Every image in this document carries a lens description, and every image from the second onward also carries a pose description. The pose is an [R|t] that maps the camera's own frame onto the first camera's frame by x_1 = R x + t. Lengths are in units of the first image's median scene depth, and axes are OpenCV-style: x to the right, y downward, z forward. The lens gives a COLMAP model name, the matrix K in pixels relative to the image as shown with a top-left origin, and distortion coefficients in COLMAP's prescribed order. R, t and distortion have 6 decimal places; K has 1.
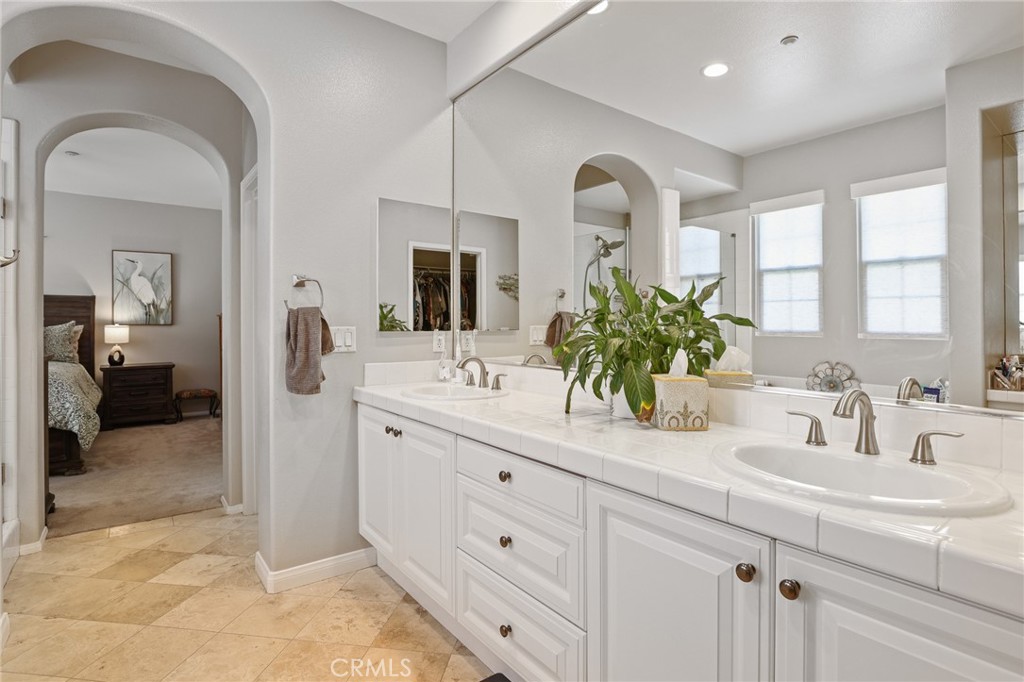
lens RADIAL K [[513.6, 0, 520.1], [0, 513.6, 320.6], [0, 0, 1]] dist [-0.022428, 0.000792]
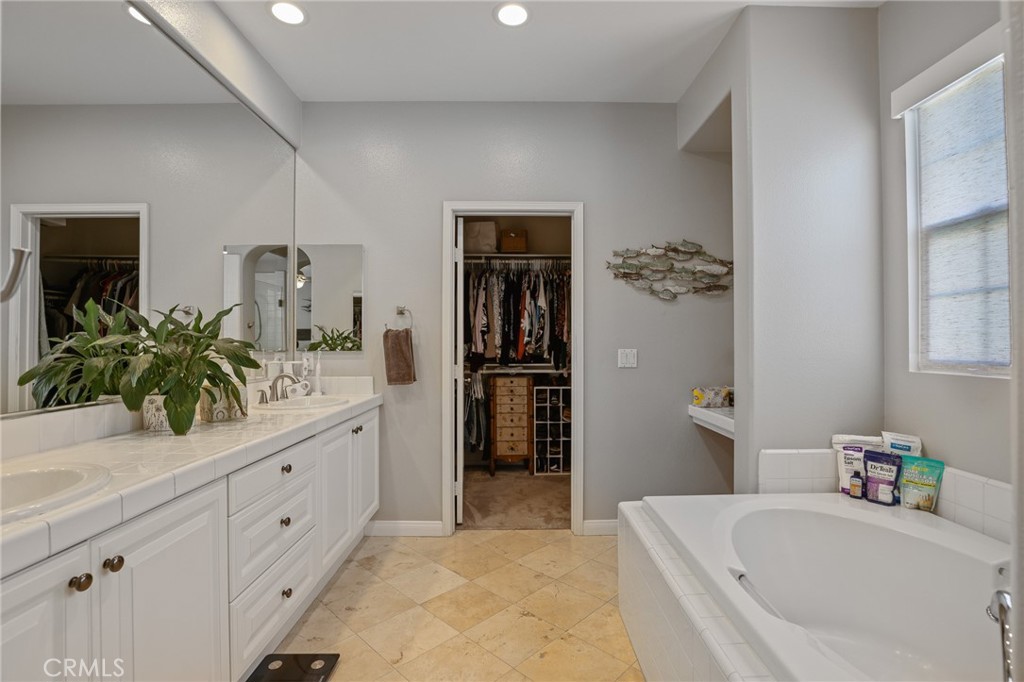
lens RADIAL K [[468.7, 0, 520.1], [0, 468.7, 339.3], [0, 0, 1]] dist [-0.042549, 0.011034]
pose [[-0.801946, 0.008324, 0.597339, -0.389173], [0.001343, 0.999926, -0.012130, 0.000066], [-0.597396, -0.008925, -0.801897, 0.523593]]
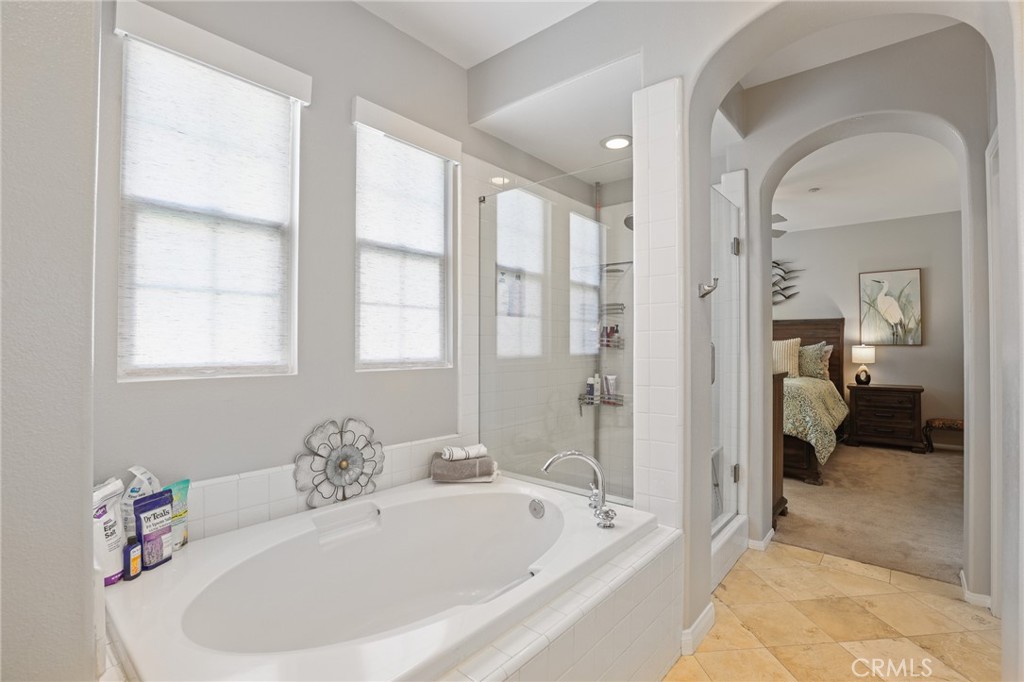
lens RADIAL K [[468.7, 0, 520.1], [0, 468.7, 339.3], [0, 0, 1]] dist [-0.042549, 0.011034]
pose [[0.216476, -0.006042, -0.976269, -0.048022], [0.003806, 0.999978, -0.005345, -0.001652], [0.976281, -0.002558, 0.216494, 0.155591]]
